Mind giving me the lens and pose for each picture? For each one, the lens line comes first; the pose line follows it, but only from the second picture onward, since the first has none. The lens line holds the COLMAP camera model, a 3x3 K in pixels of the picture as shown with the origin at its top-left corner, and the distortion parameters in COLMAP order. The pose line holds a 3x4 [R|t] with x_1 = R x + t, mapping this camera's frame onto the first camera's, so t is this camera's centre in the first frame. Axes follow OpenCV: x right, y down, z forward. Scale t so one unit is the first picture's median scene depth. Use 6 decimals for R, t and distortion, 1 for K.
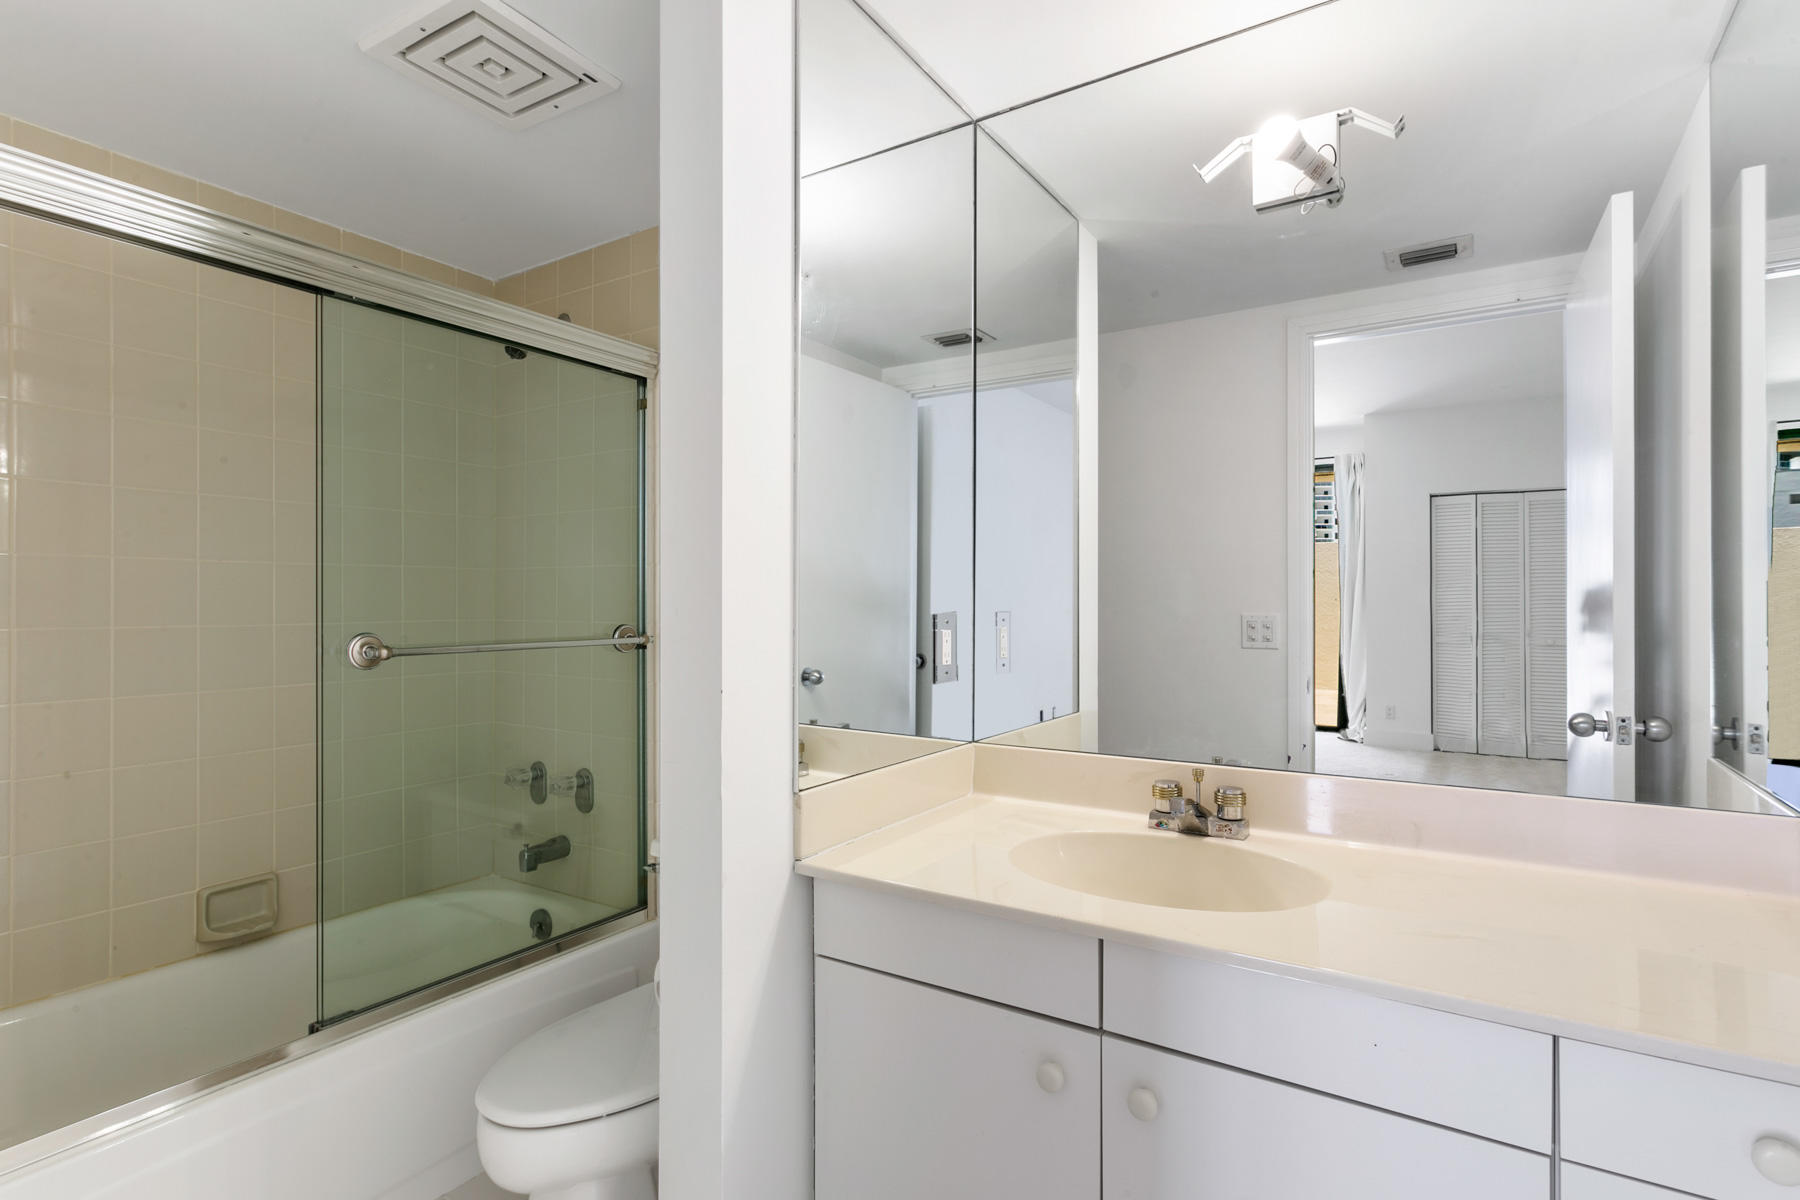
lens RADIAL K [[840.0, 0, 900.0], [0, 840.0, 600.0], [0, 0, 1]] dist [0.001887, 0.000229]
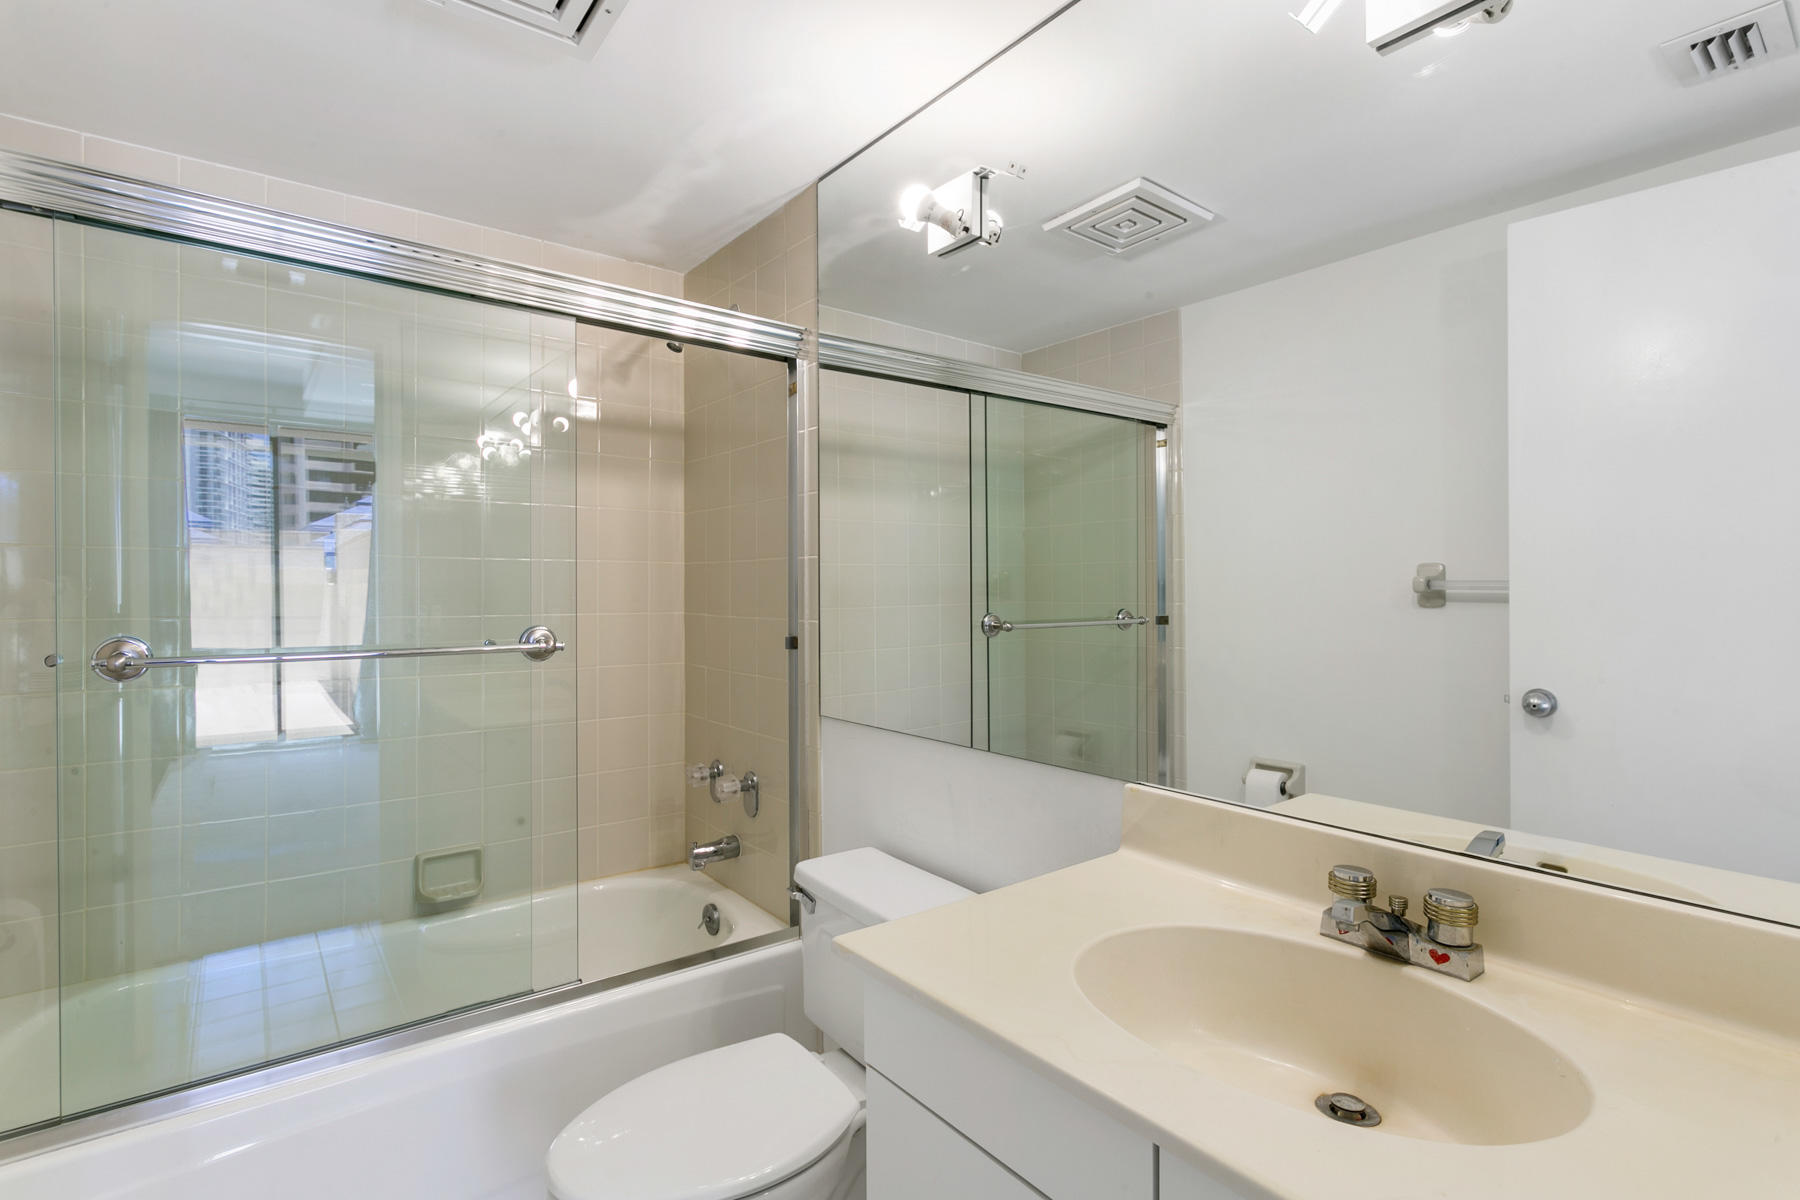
lens RADIAL K [[840.0, 0, 900.0], [0, 840.0, 600.0], [0, 0, 1]] dist [0.001887, 0.000229]
pose [[0.952100, -0.002748, -0.305775, 0.192613], [0.004252, 0.999982, 0.004254, 0.001247], [0.305757, -0.005350, 0.952094, 0.277124]]
